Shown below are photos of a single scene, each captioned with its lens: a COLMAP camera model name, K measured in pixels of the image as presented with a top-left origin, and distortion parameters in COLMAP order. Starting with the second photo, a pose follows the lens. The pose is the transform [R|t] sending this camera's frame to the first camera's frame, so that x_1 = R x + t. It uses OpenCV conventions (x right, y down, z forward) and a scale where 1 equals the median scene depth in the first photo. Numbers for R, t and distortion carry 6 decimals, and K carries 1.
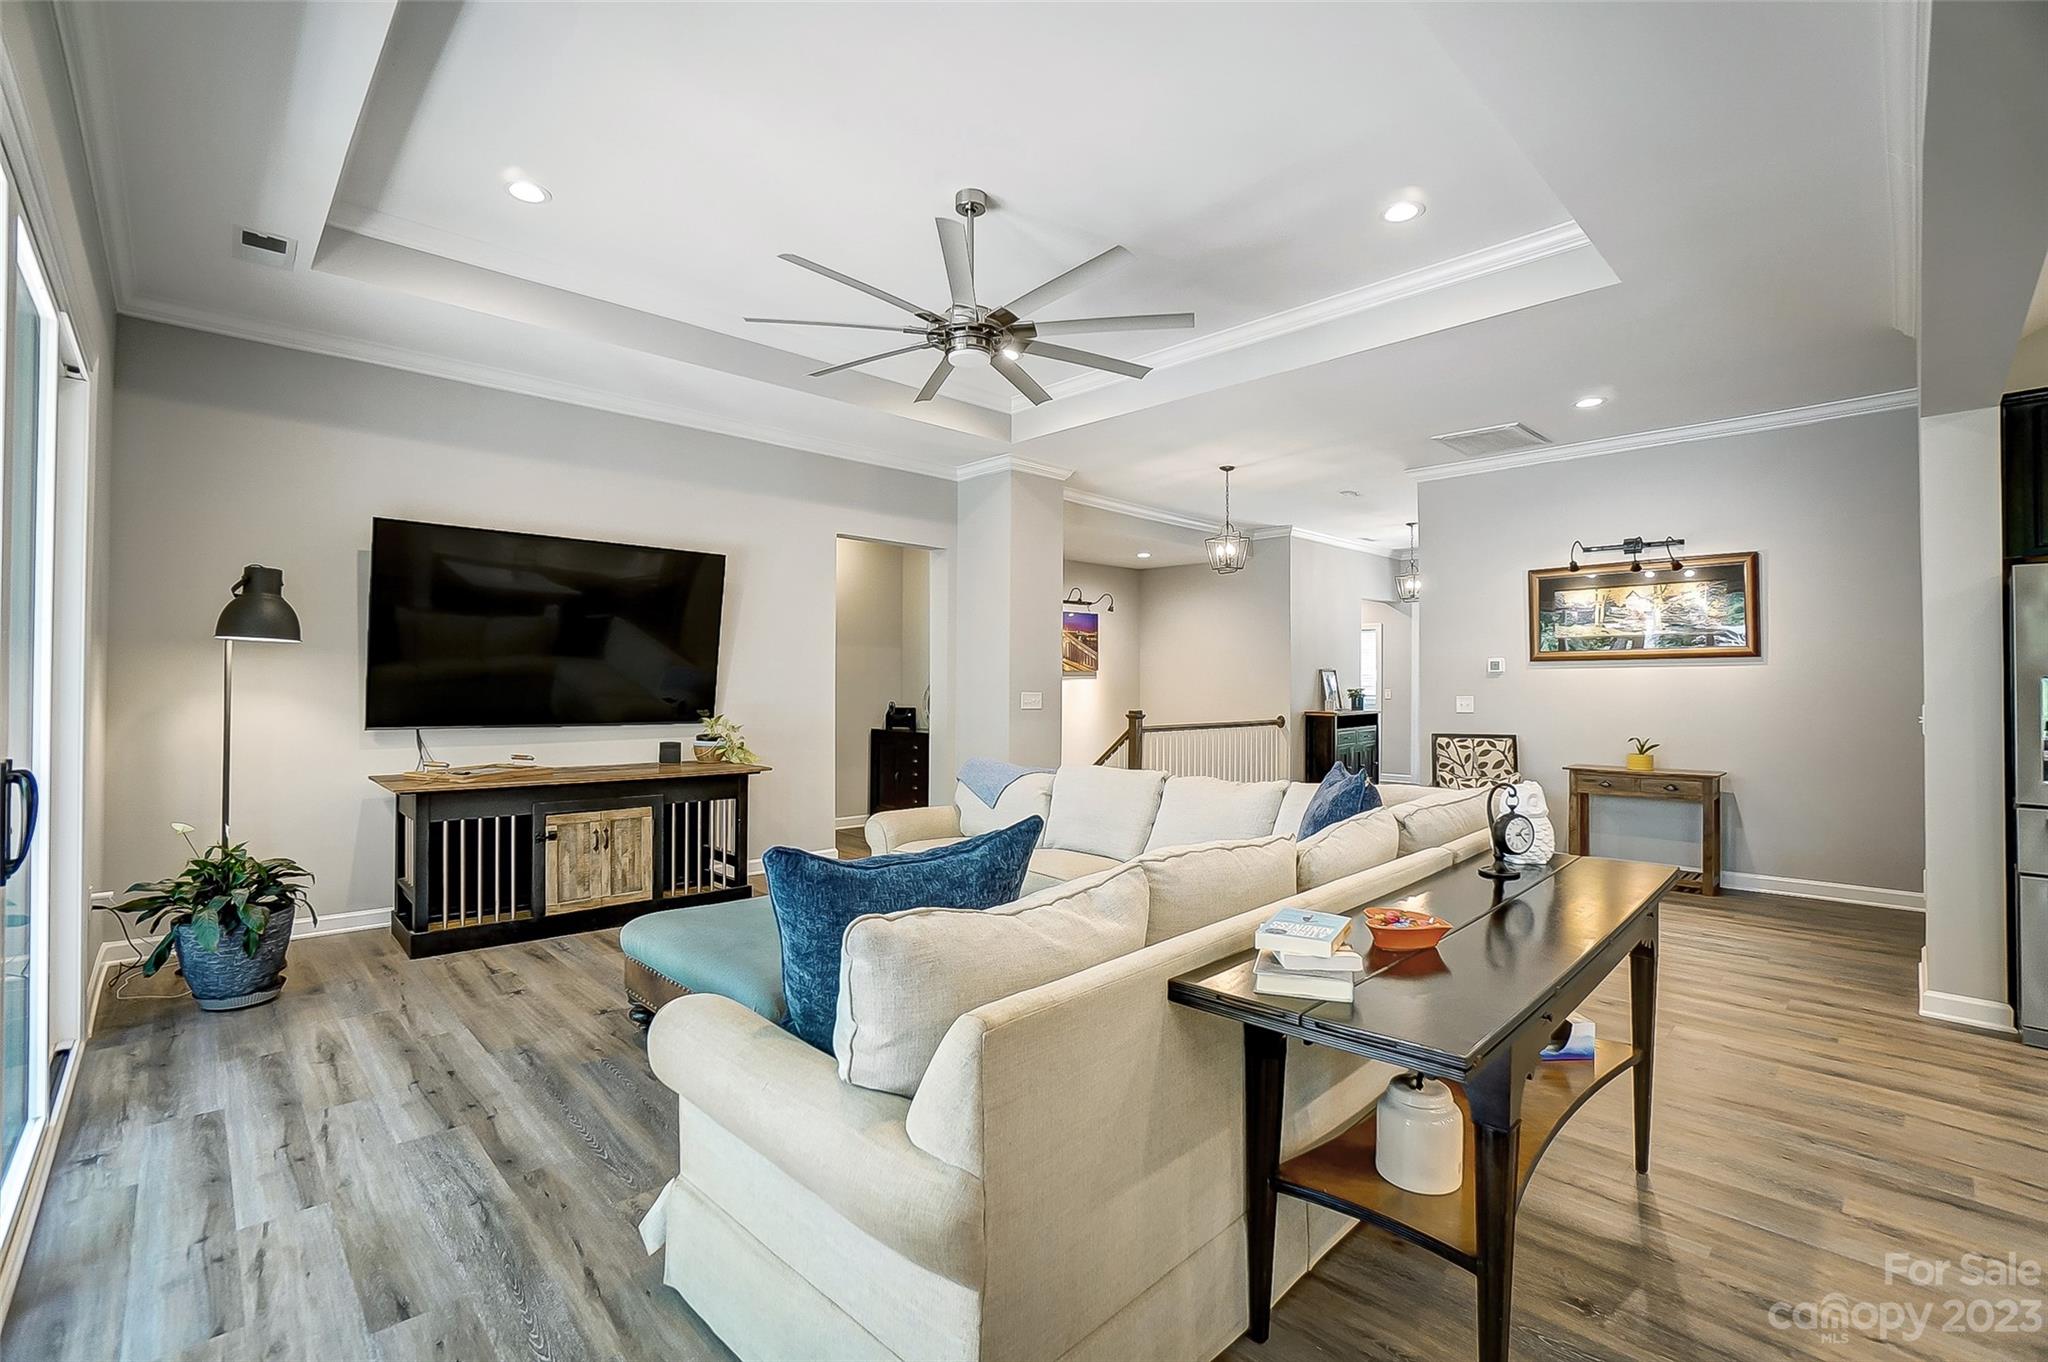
lens RADIAL K [[900.1, 0, 1010.3], [0, 900.1, 675.9], [0, 0, 1]] dist [-0.061448, 0.019943]
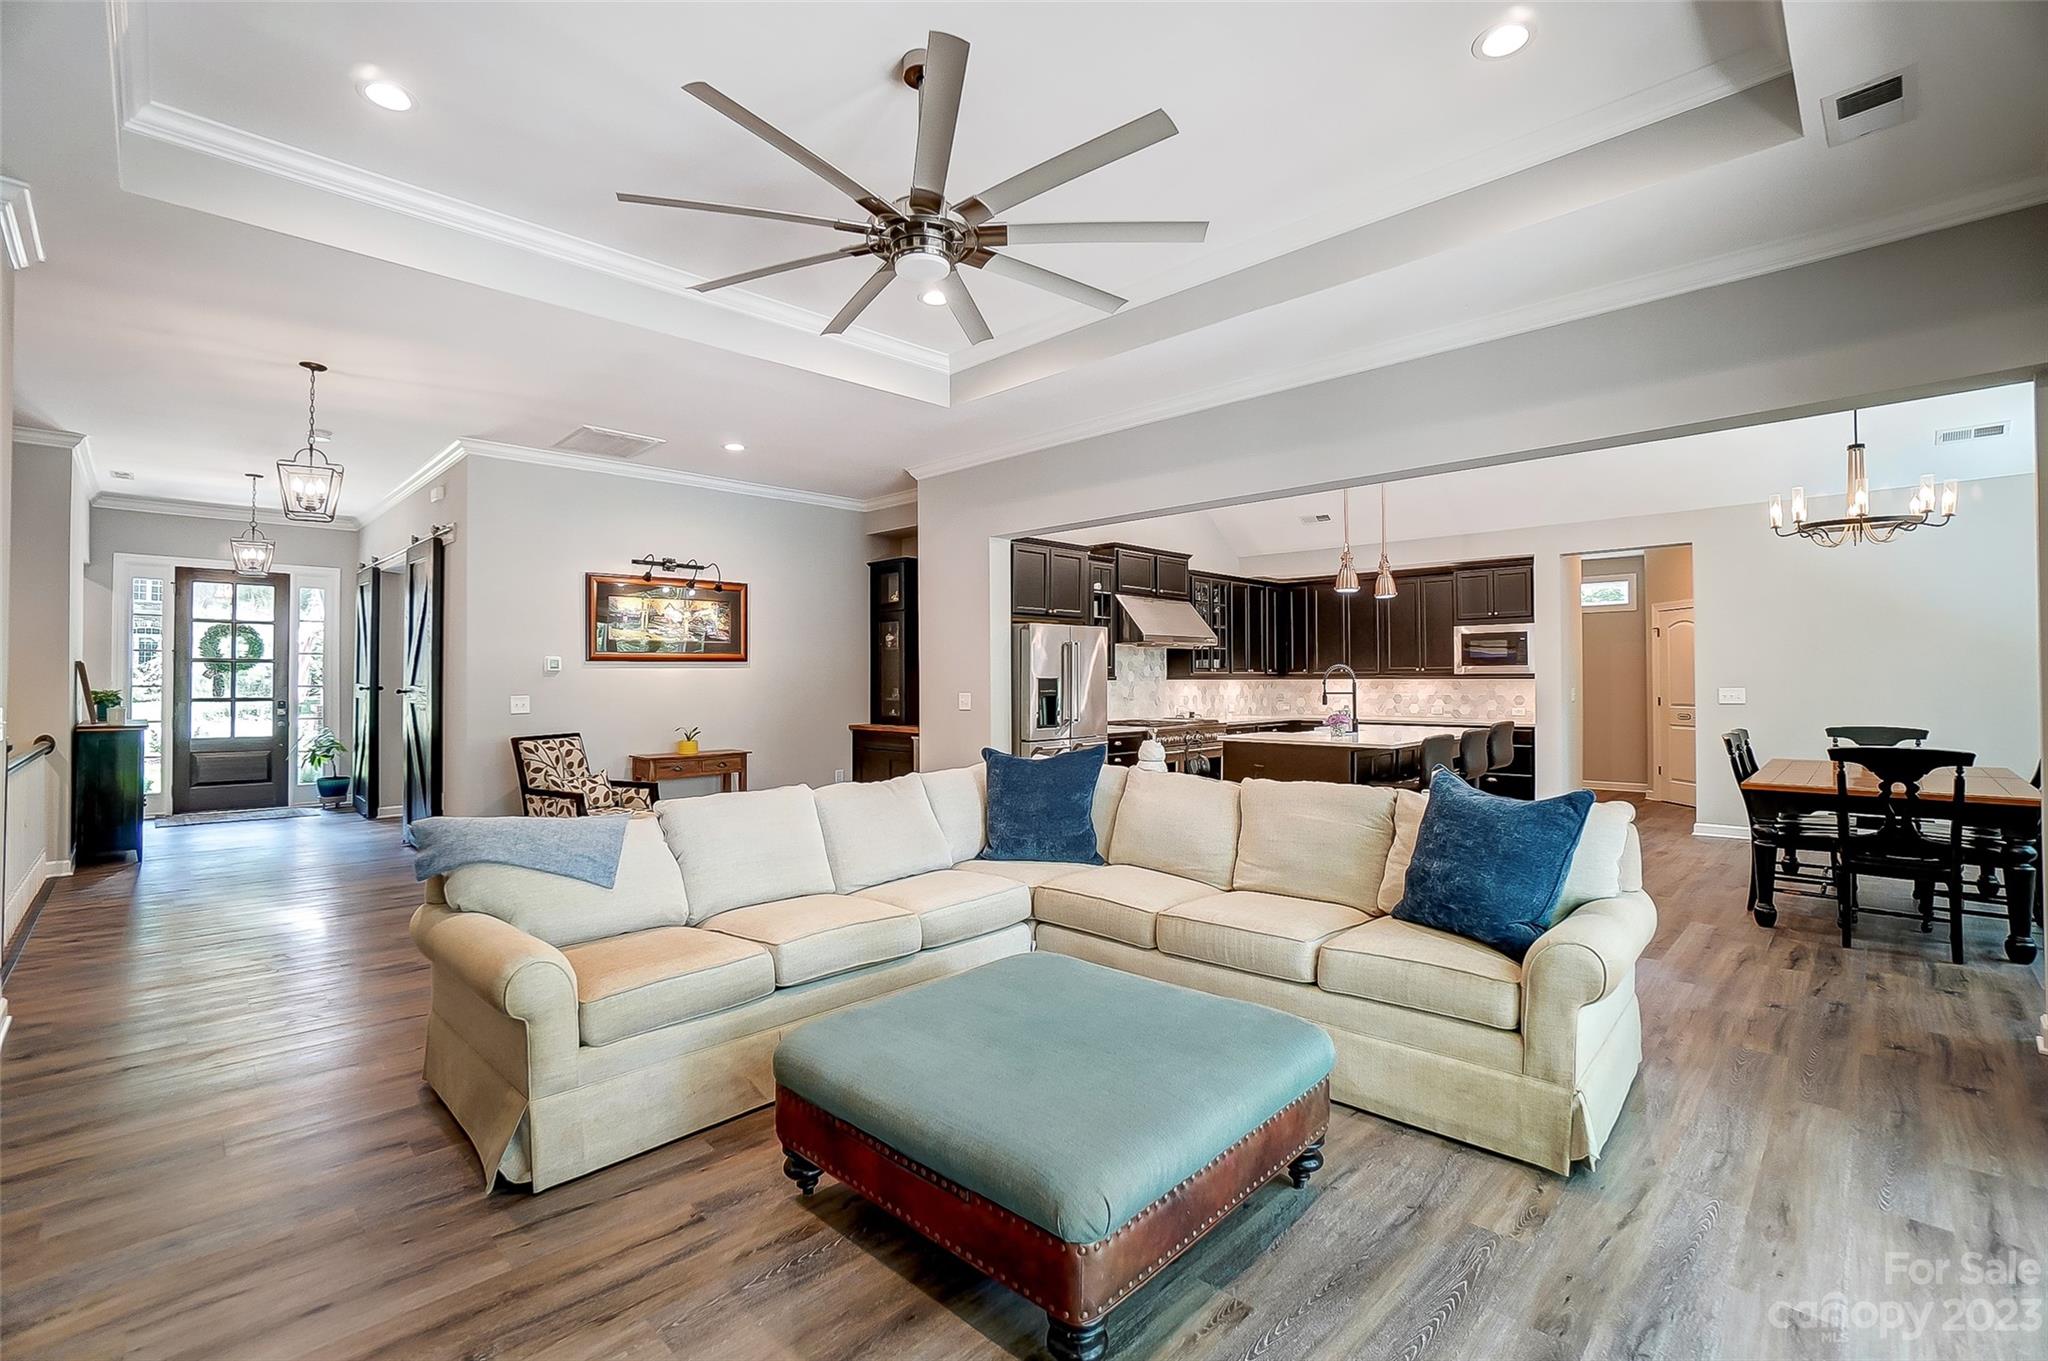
lens RADIAL K [[900.1, 0, 1010.3], [0, 900.1, 675.4], [0, 0, 1]] dist [-0.061448, 0.019943]
pose [[-0.016742, 0.001917, 0.999858, -0.477718], [-0.005326, 0.999984, -0.002007, 0.000352], [-0.999846, -0.005359, -0.016732, 0.548211]]
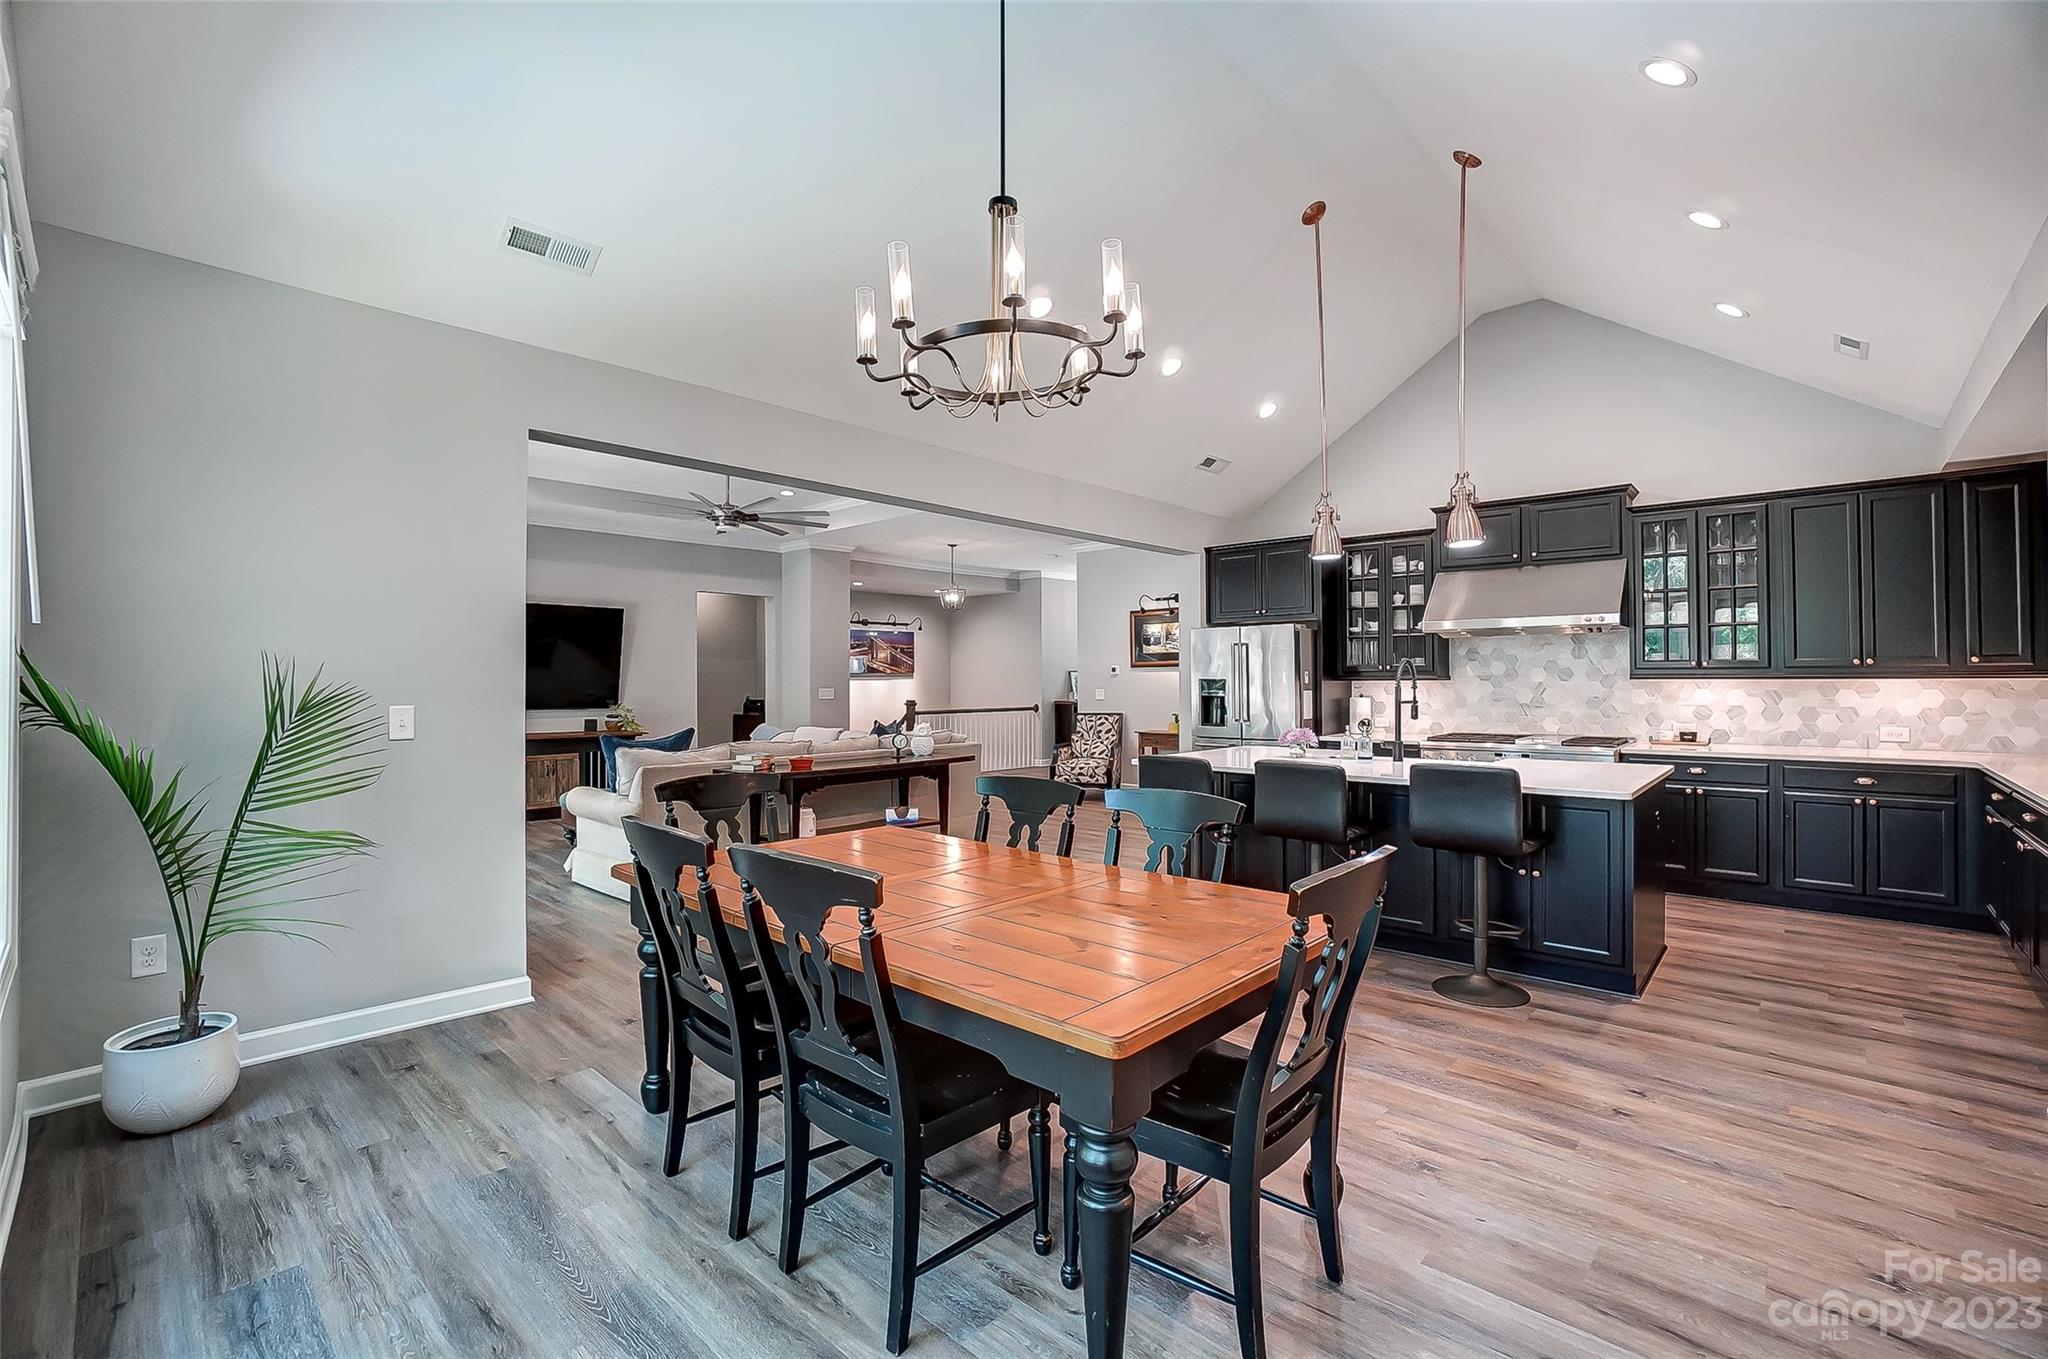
lens RADIAL K [[900.1, 0, 1010.3], [0, 900.1, 674.4], [0, 0, 1]] dist [-0.061448, 0.019943]
pose [[0.998817, -0.007546, 0.048045, 0.303529], [0.007452, 0.999970, 0.002142, -0.009189], [-0.048060, -0.001782, 0.998843, -0.661531]]
